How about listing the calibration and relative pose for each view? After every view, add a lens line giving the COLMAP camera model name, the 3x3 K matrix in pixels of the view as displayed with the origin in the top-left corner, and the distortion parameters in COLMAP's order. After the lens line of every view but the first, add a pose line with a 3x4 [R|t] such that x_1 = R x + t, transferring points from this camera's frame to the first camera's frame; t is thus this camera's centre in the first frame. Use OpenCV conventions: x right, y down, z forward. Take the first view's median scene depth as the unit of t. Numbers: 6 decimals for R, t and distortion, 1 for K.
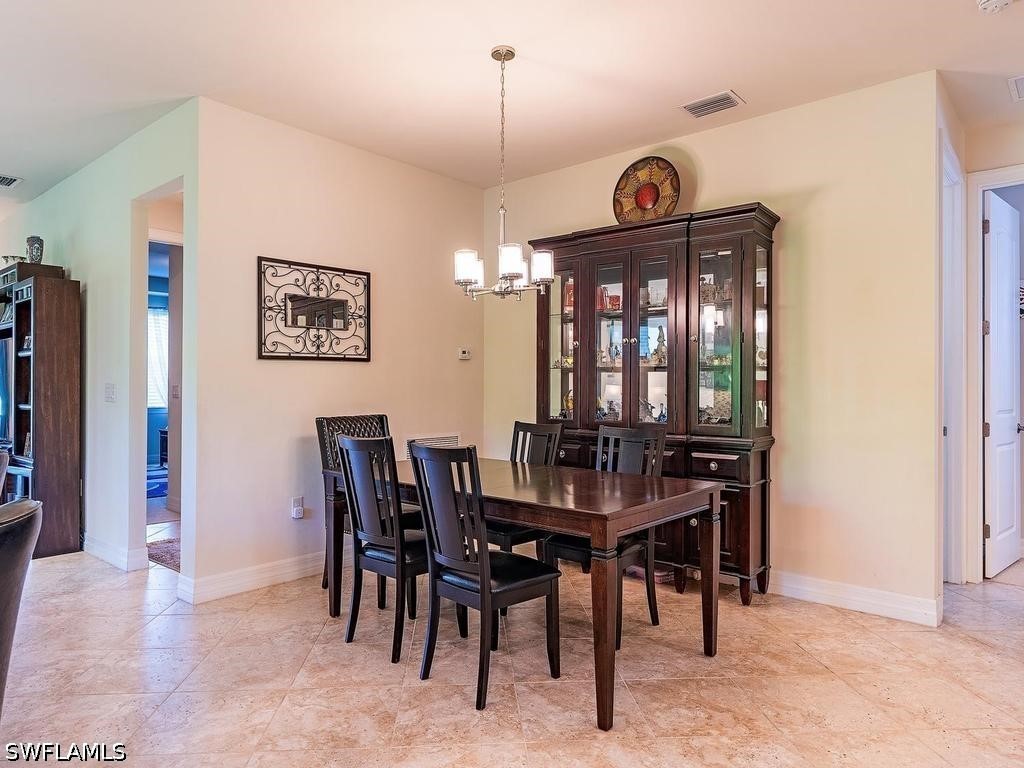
lens RADIAL K [[667.5, 0, 512.0], [0, 667.5, 384.0], [0, 0, 1]] dist [-0.002179, -0.000688]
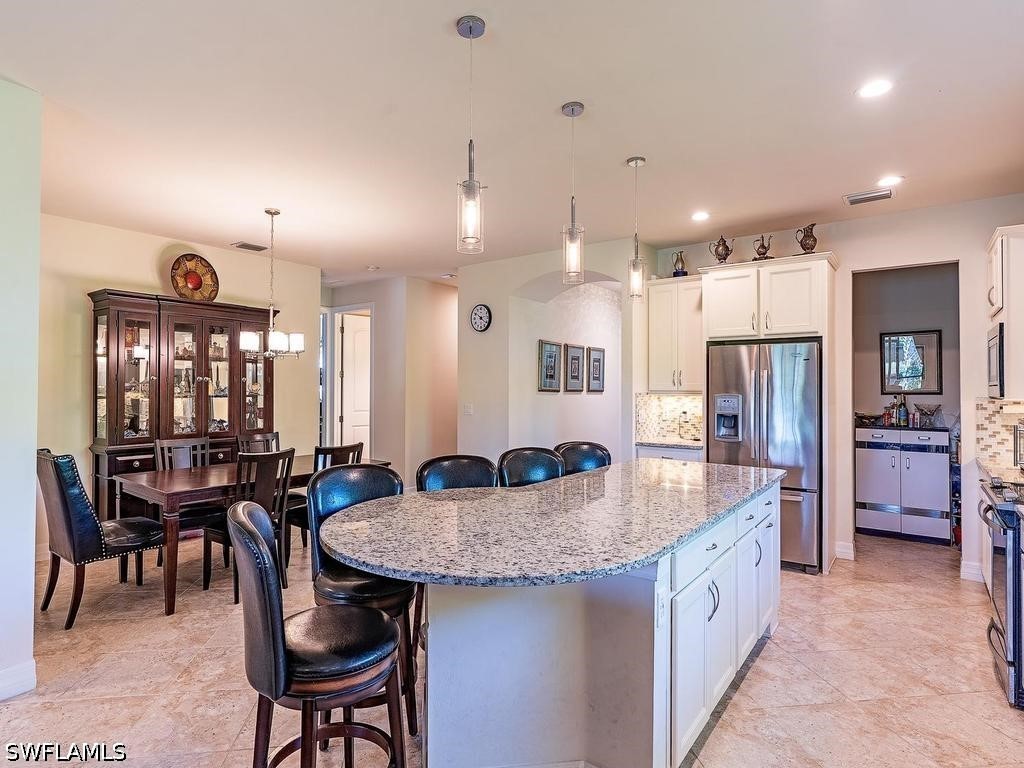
lens RADIAL K [[560.9, 0, 512.0], [0, 560.9, 384.0], [0, 0, 1]] dist [-0.000808, -0.000095]
pose [[-0.100255, 0.005332, 0.994948, -1.122256], [-0.007652, 0.999952, -0.006130, -0.049884], [-0.994932, -0.008228, -0.100209, 0.424952]]
